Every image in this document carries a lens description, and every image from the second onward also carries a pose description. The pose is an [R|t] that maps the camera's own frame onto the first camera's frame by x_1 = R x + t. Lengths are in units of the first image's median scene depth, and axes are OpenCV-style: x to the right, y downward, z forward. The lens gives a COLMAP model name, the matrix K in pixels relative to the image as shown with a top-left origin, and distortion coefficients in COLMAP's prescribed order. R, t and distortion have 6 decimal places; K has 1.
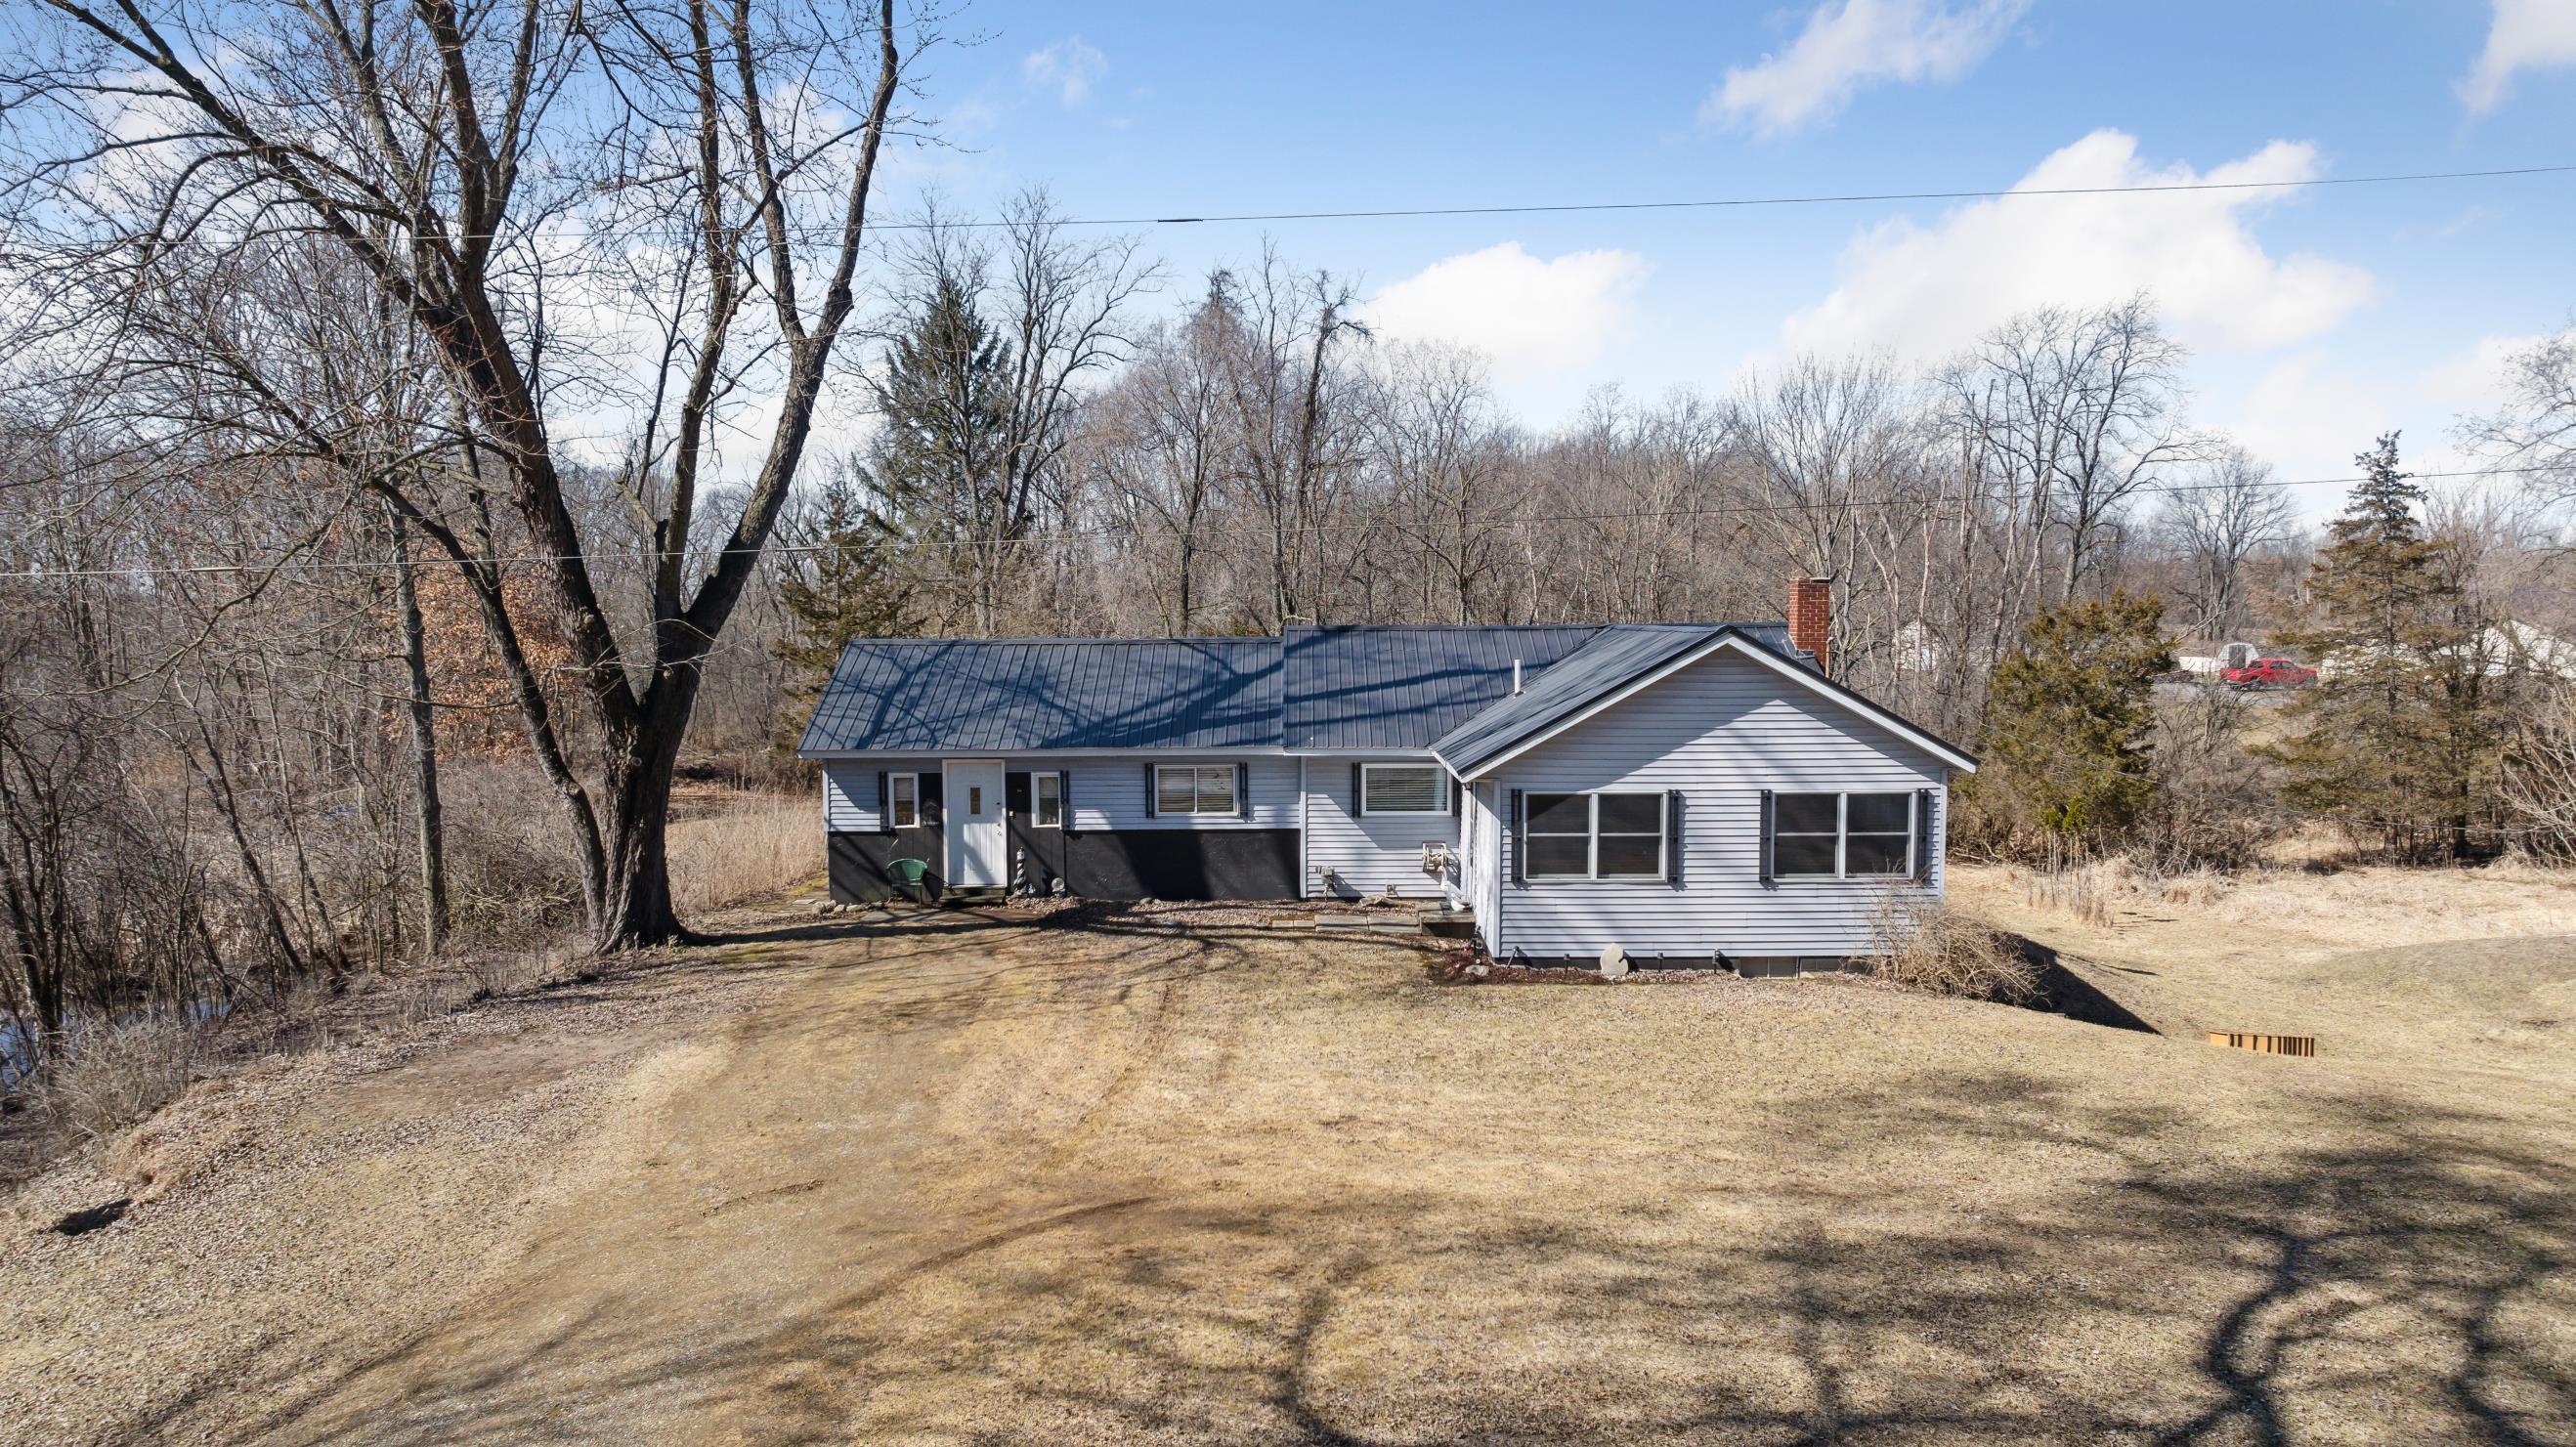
lens RADIAL K [[1876.3, 0, 1276.4], [0, 1876.3, 718.9], [0, 0, 1]] dist [-0.022807, 0.008915]
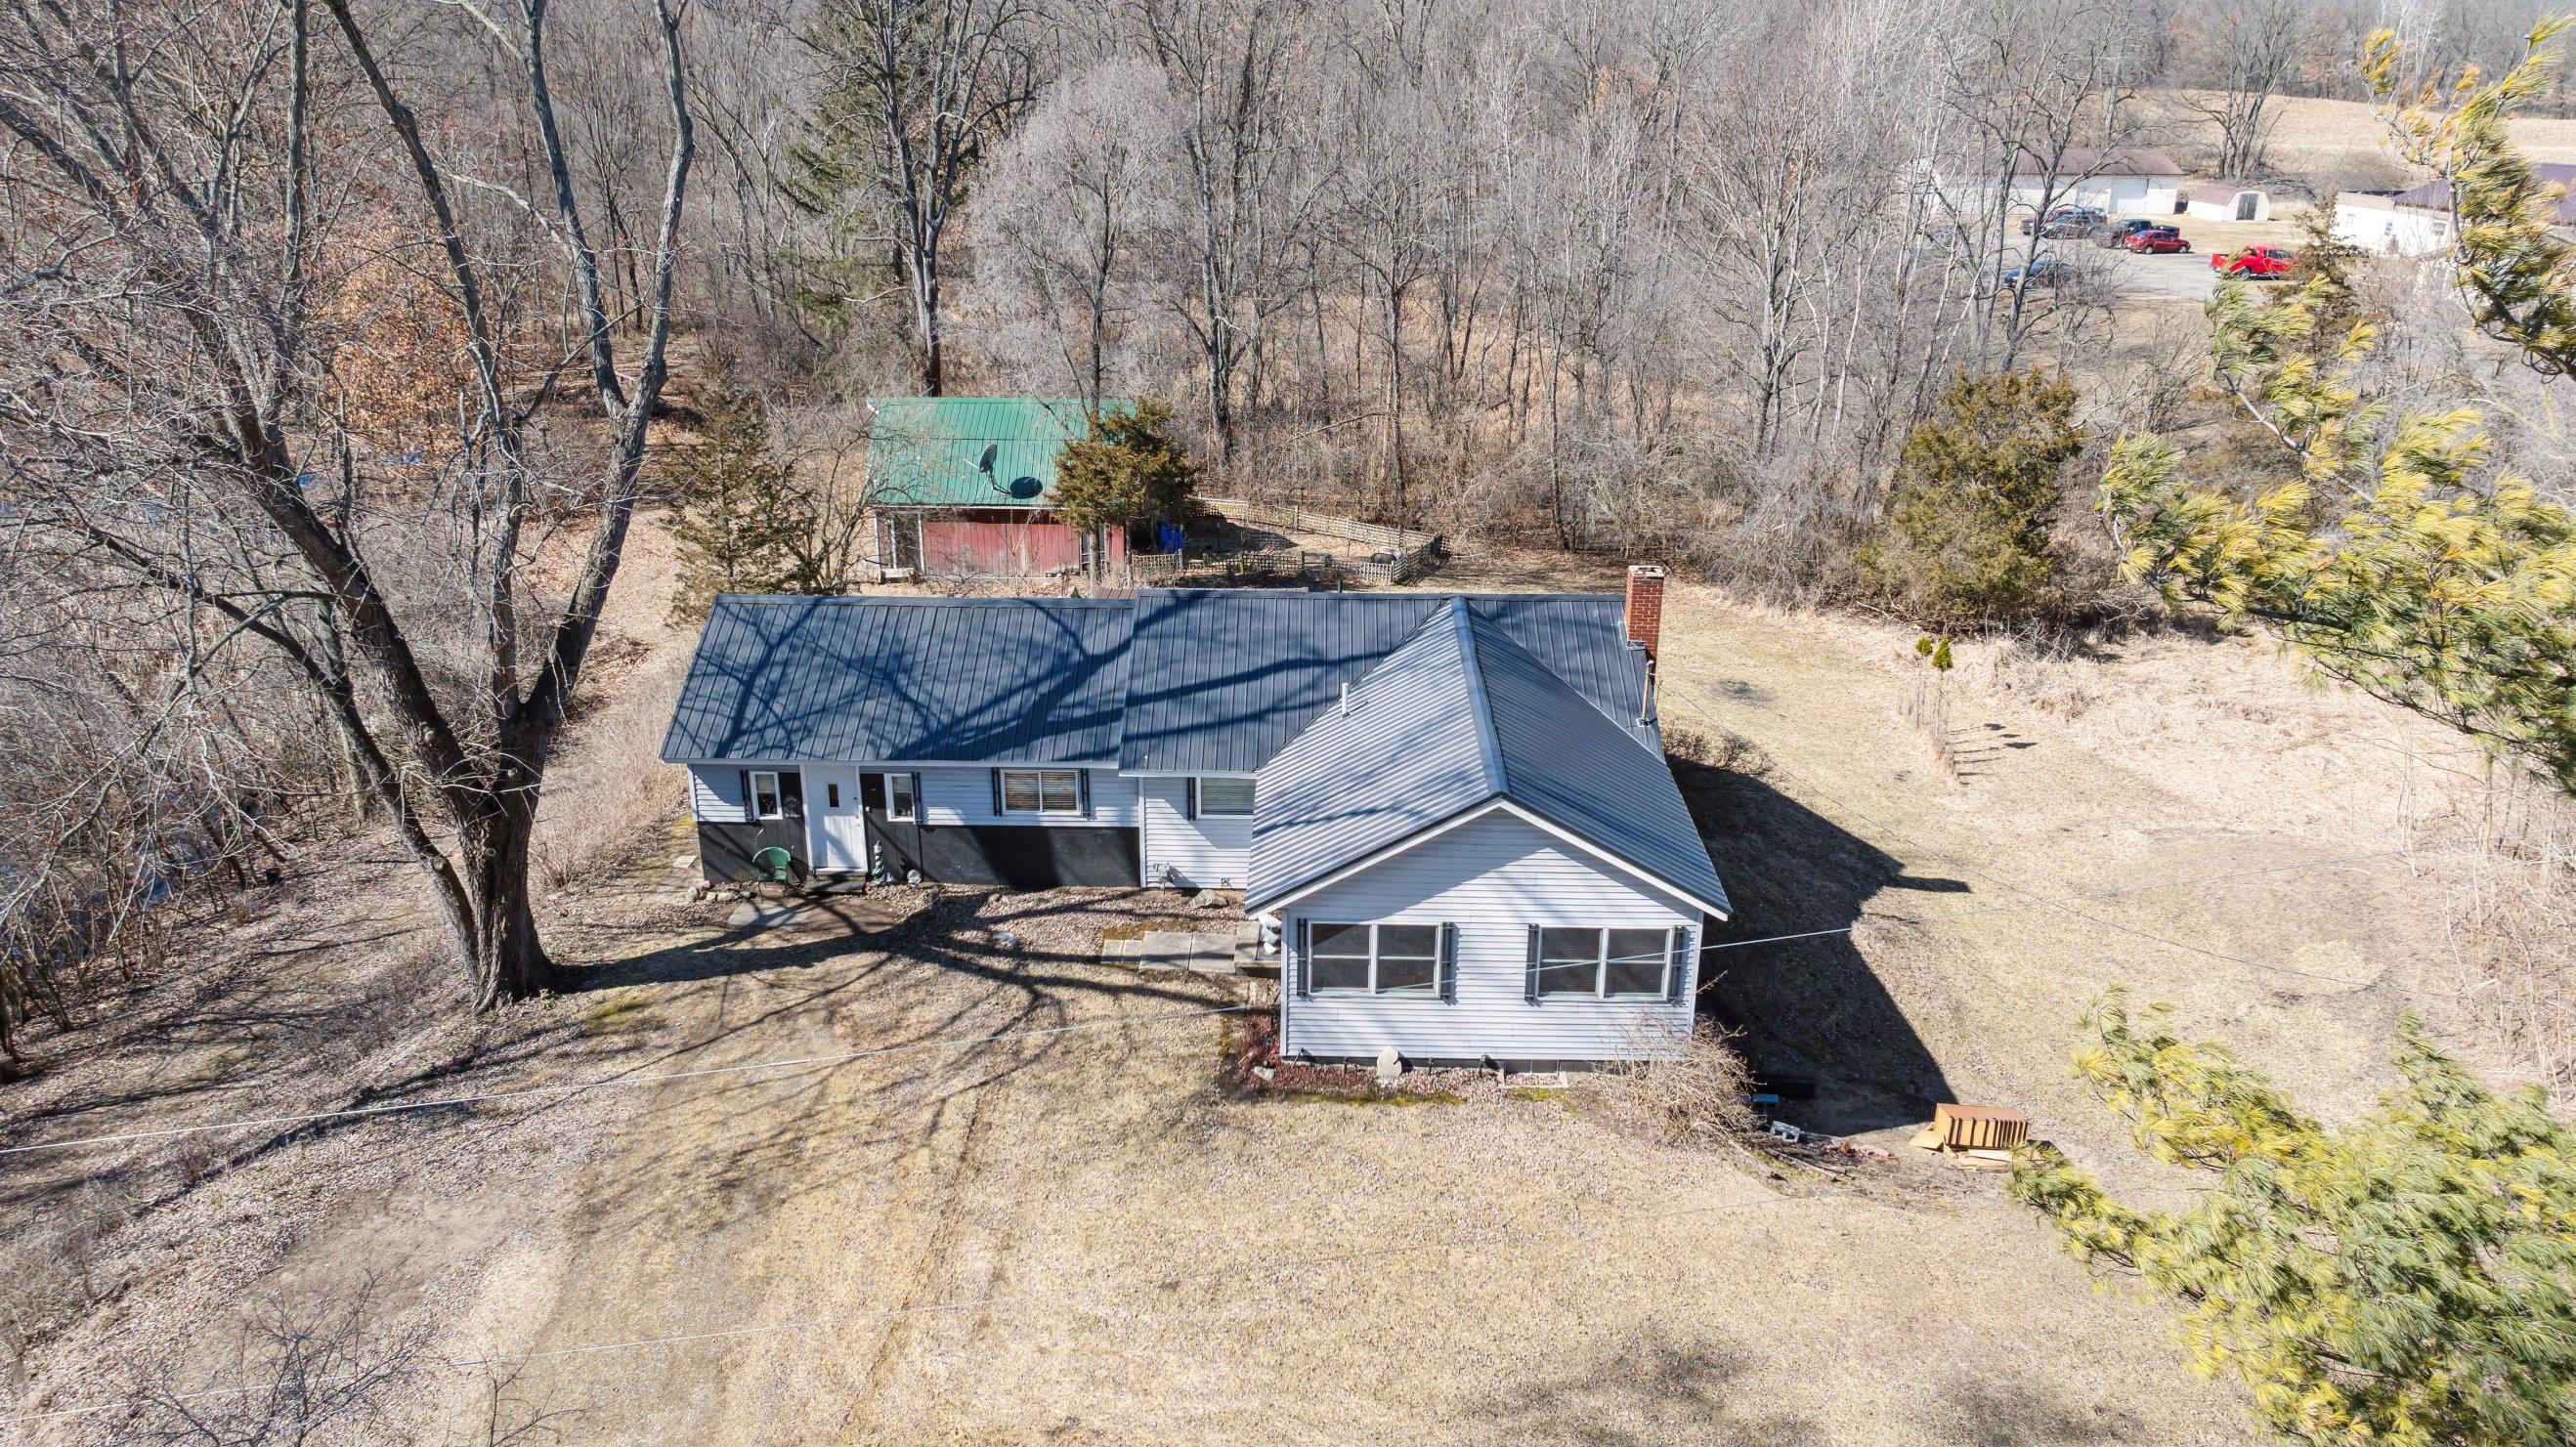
lens RADIAL K [[1876.3, 0, 1277.7], [0, 1876.3, 681.4], [0, 0, 1]] dist [-0.022807, 0.008915]
pose [[0.999952, 0.009570, -0.002208, 0.092638], [-0.008623, 0.963108, 0.268976, -0.308657], [0.004701, -0.268944, 0.963144, 0.000078]]
